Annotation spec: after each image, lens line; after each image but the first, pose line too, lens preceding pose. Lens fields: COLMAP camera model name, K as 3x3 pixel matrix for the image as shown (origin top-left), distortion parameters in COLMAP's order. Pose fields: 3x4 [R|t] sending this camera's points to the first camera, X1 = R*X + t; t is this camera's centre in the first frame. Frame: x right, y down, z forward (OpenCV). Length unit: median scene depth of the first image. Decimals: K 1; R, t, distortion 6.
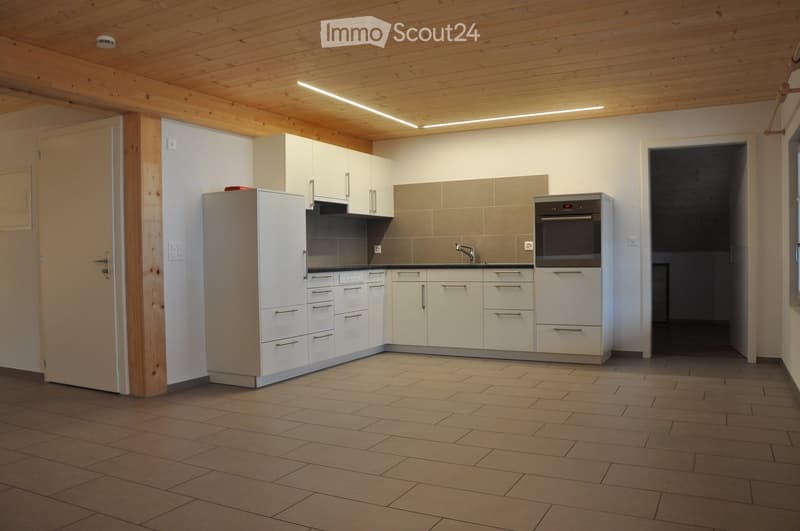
lens RADIAL K [[628.9, 0, 400.9], [0, 628.9, 264.1], [0, 0, 1]] dist [-0.142130, 0.104114]
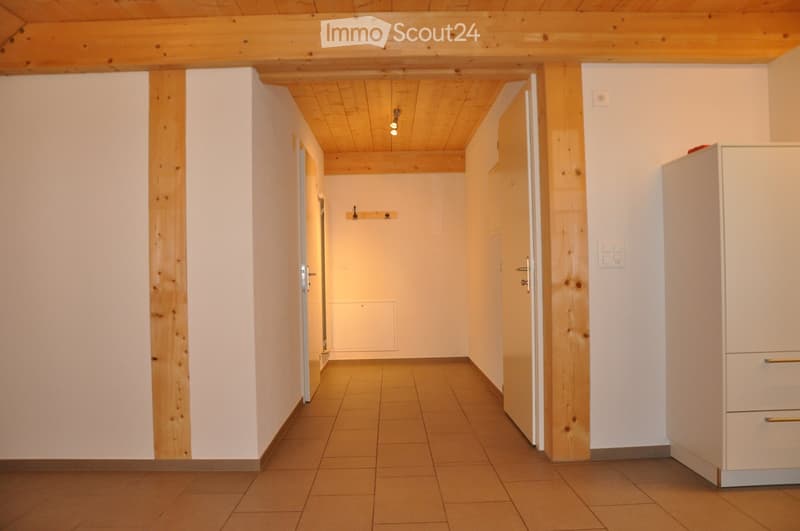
lens RADIAL K [[628.9, 0, 398.5], [0, 628.9, 267.3], [0, 0, 1]] dist [-0.142130, 0.104114]
pose [[0.483902, -0.002015, -0.875120, 0.119477], [0.002065, 0.999997, -0.001161, -0.006451], [0.875120, -0.001245, 0.483904, 0.482583]]
